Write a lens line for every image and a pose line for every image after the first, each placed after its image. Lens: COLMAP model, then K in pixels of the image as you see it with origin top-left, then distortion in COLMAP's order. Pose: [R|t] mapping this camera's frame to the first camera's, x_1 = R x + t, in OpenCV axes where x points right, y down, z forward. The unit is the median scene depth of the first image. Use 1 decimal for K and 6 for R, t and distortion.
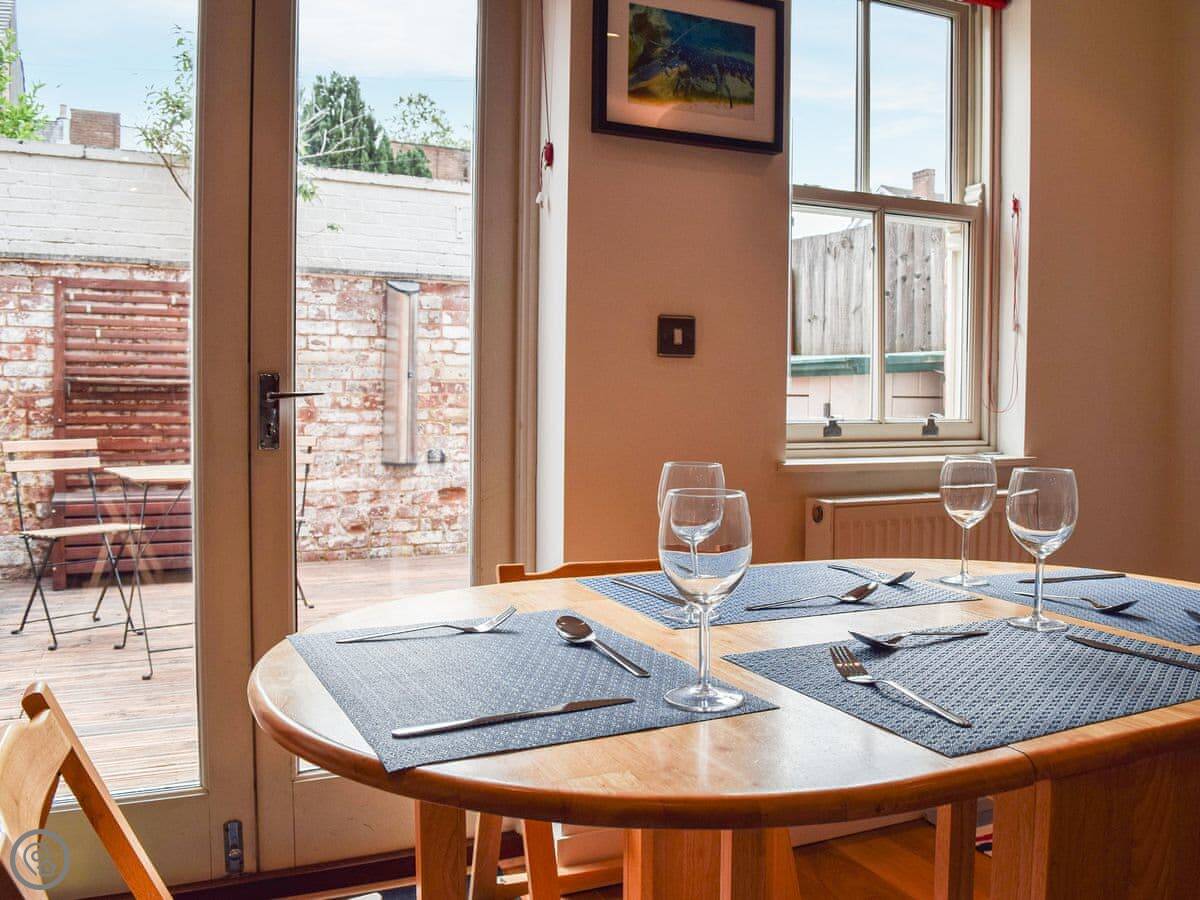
lens RADIAL K [[1115.1, 0, 696.6], [0, 1115.1, 430.8], [0, 0, 1]] dist [-0.055652, -0.041480]
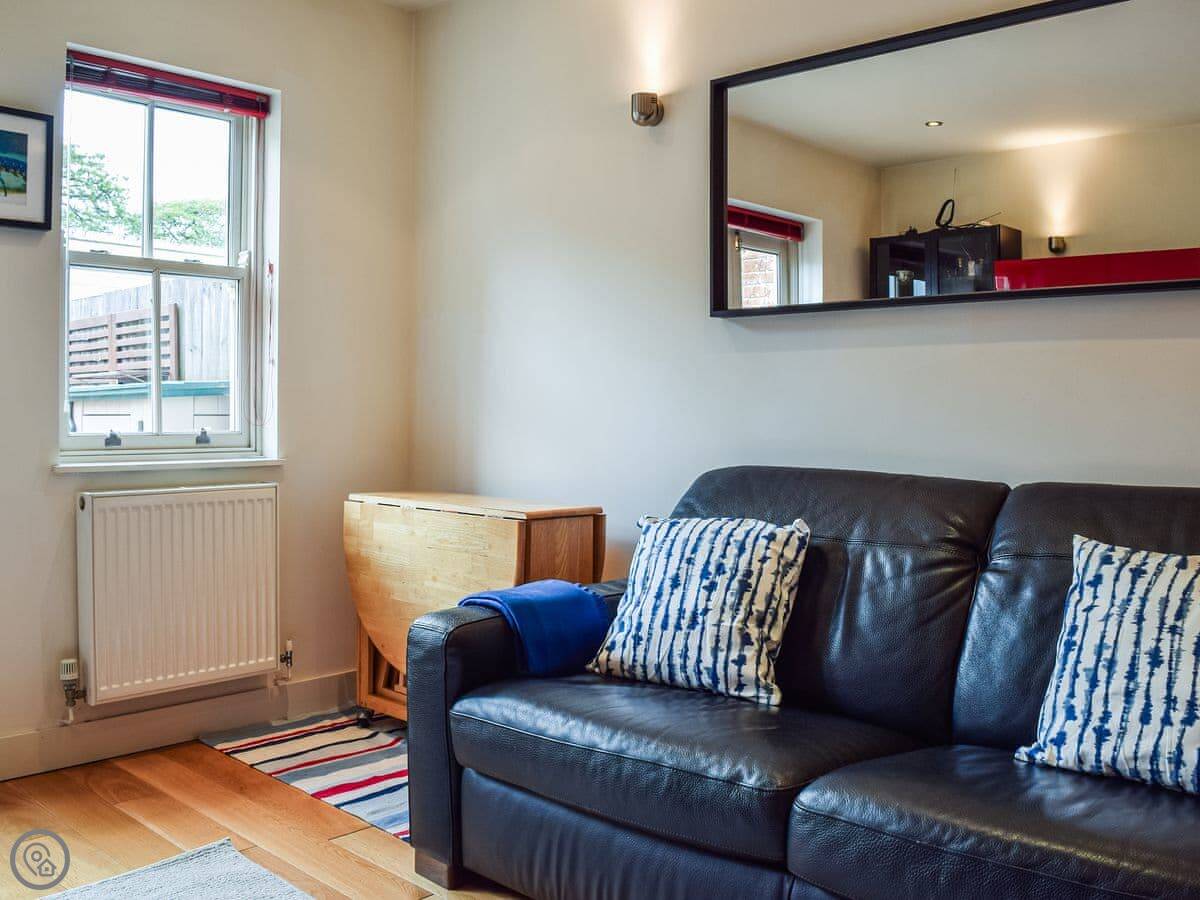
lens RADIAL K [[1120.4, 0, 624.9], [0, 1120.4, 420.4], [0, 0, 1]] dist [-0.067905, 0.000000]
pose [[0.940045, -0.011489, 0.340857, 0.235626], [0.021197, 0.999468, -0.024770, 0.019282], [-0.340391, 0.030510, 0.939789, -0.391180]]
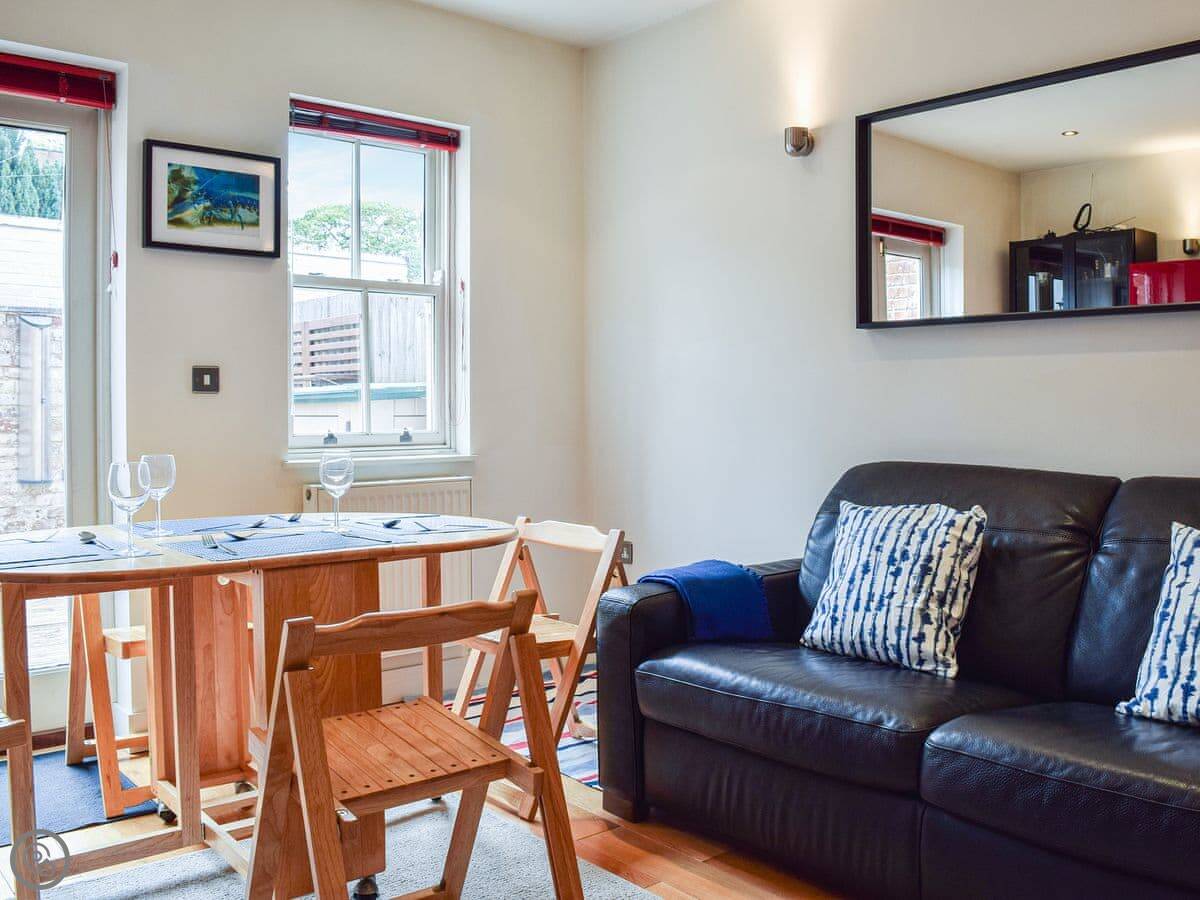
lens RADIAL K [[1108.8, 0, 684.5], [0, 1108.8, 431.3], [0, 0, 1]] dist [-0.079662, 0.000000]
pose [[0.963742, -0.019336, 0.266134, 0.180589], [0.022747, 0.999694, -0.009740, 0.012739], [-0.265865, 0.015441, 0.963887, -0.513825]]
